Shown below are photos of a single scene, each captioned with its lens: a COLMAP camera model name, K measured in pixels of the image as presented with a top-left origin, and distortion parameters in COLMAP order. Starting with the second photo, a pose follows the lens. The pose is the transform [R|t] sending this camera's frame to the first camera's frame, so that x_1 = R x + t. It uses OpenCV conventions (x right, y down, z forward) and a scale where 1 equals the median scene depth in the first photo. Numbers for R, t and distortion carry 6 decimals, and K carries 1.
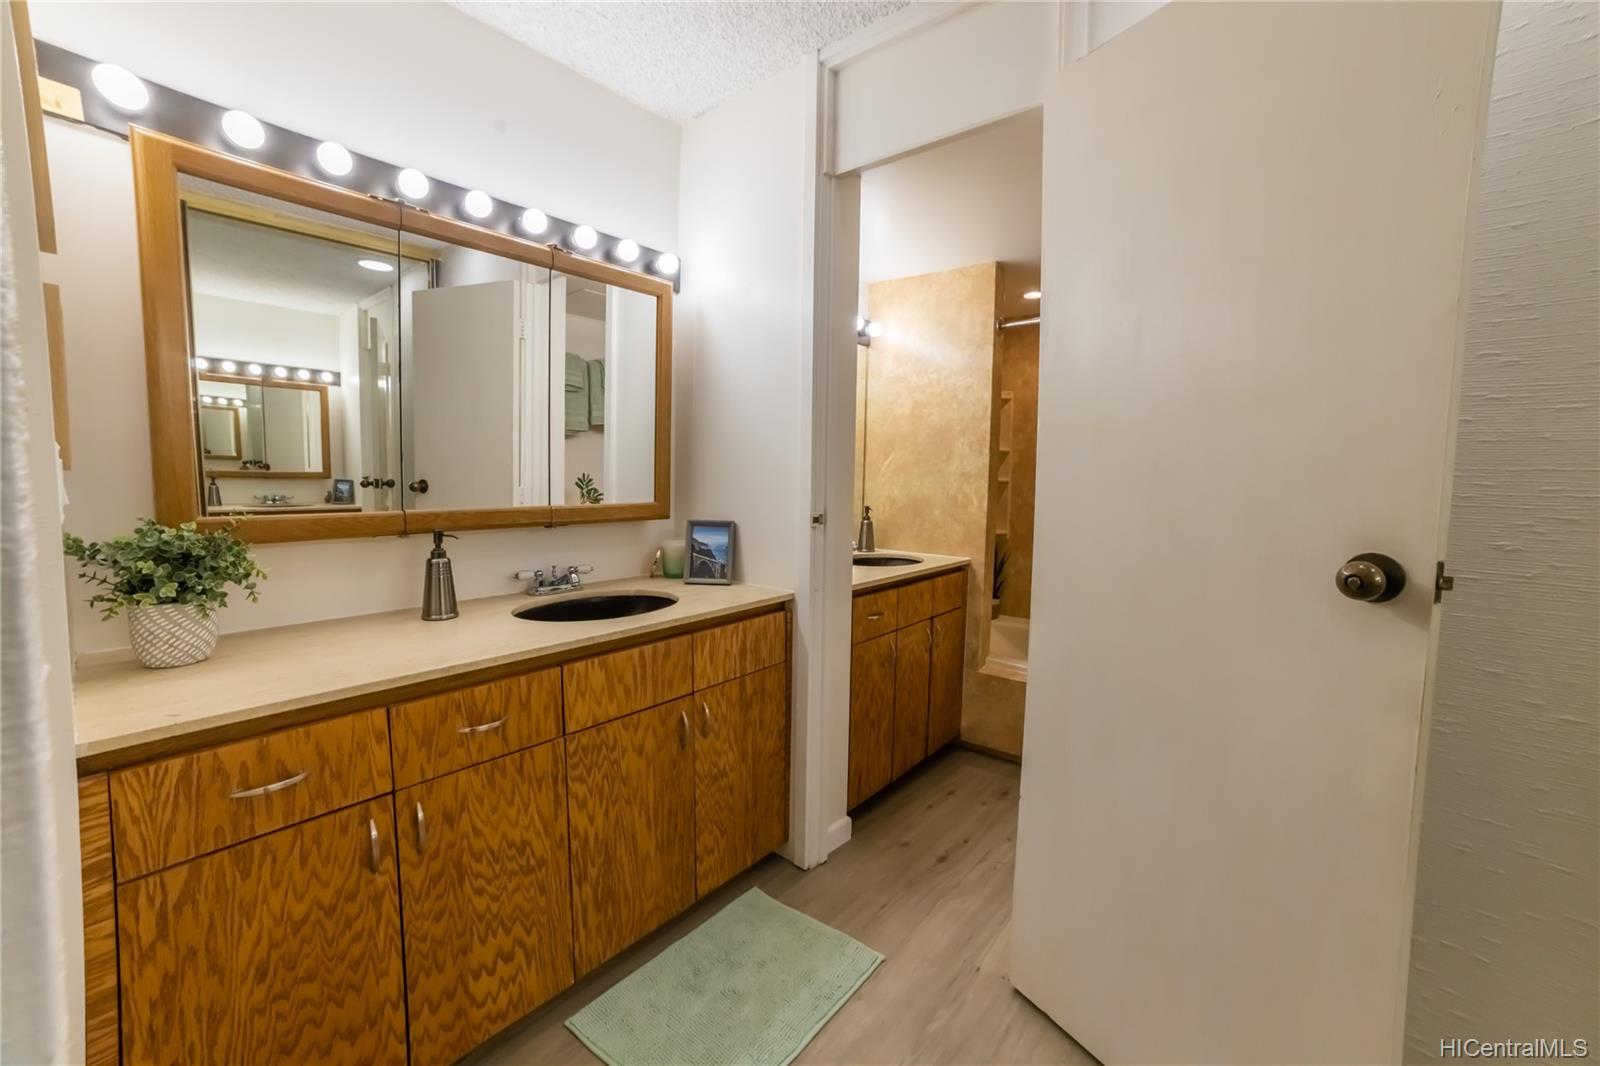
lens RADIAL K [[641.8, 0, 801.2], [0, 641.8, 522.2], [0, 0, 1]] dist [-0.095796, 0.040807]
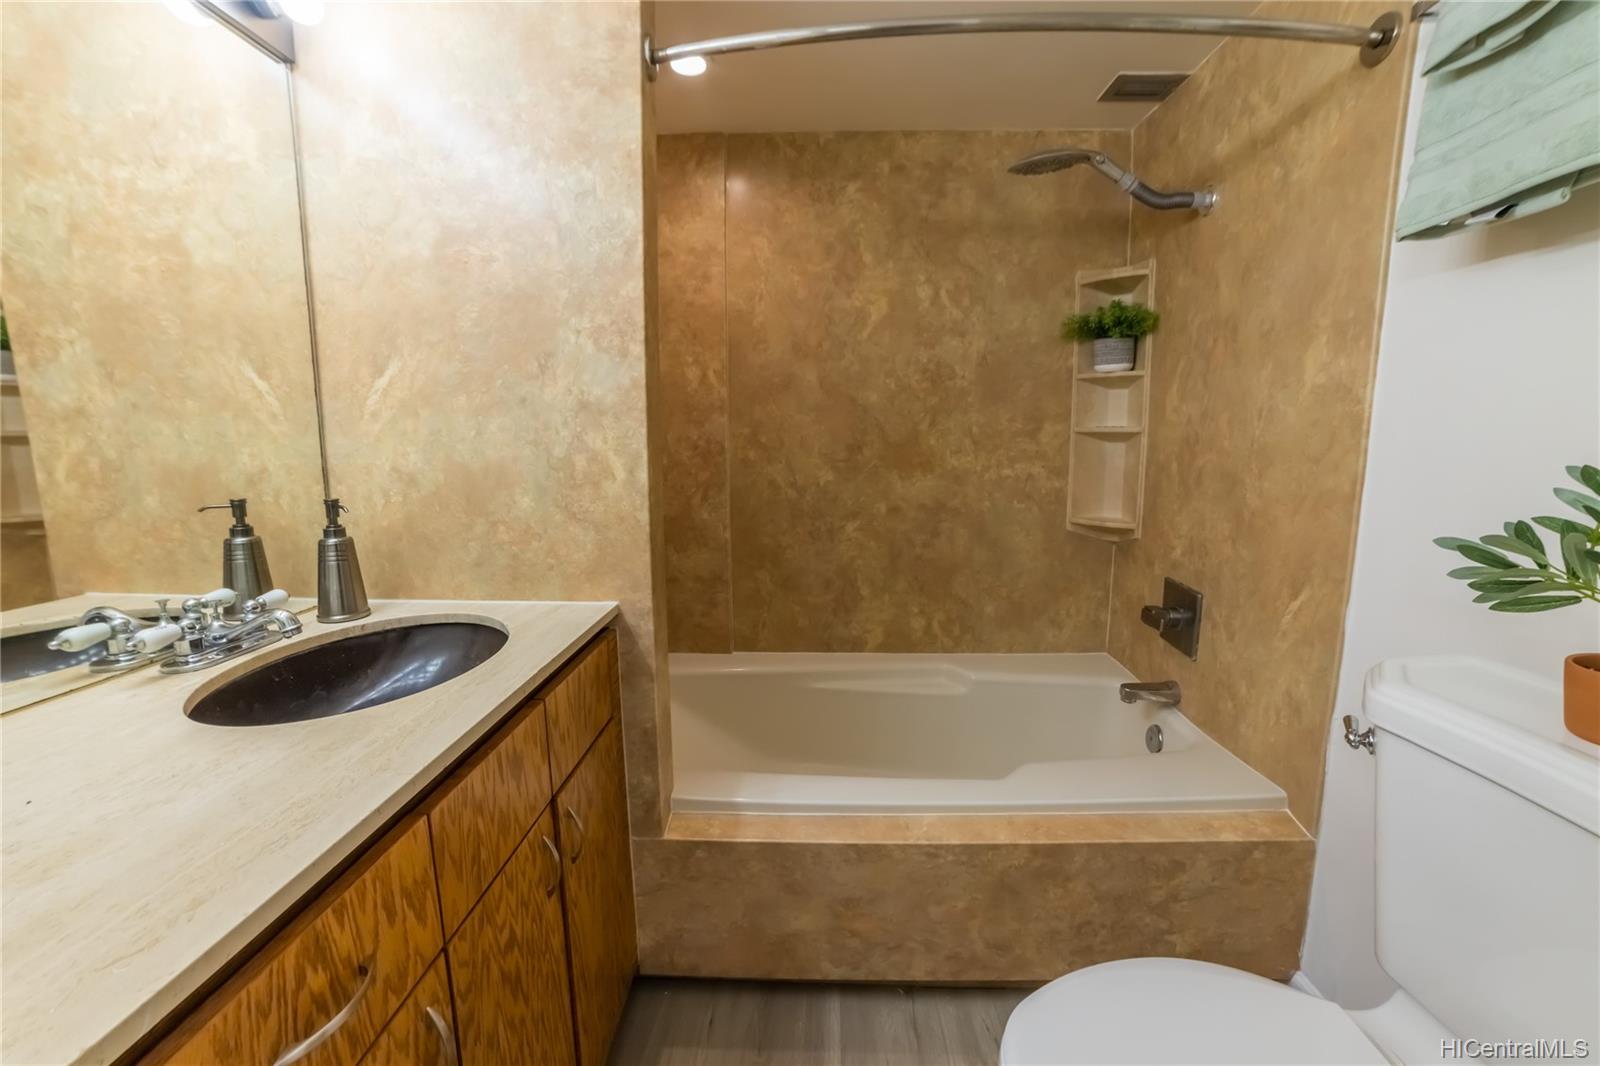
lens RADIAL K [[641.8, 0, 801.2], [0, 641.8, 522.2], [0, 0, 1]] dist [-0.095796, 0.040807]
pose [[0.793913, -0.106288, 0.598669, 0.109858], [0.065036, 0.993799, 0.090193, -0.027800], [-0.604543, -0.032671, 0.795902, 0.575912]]
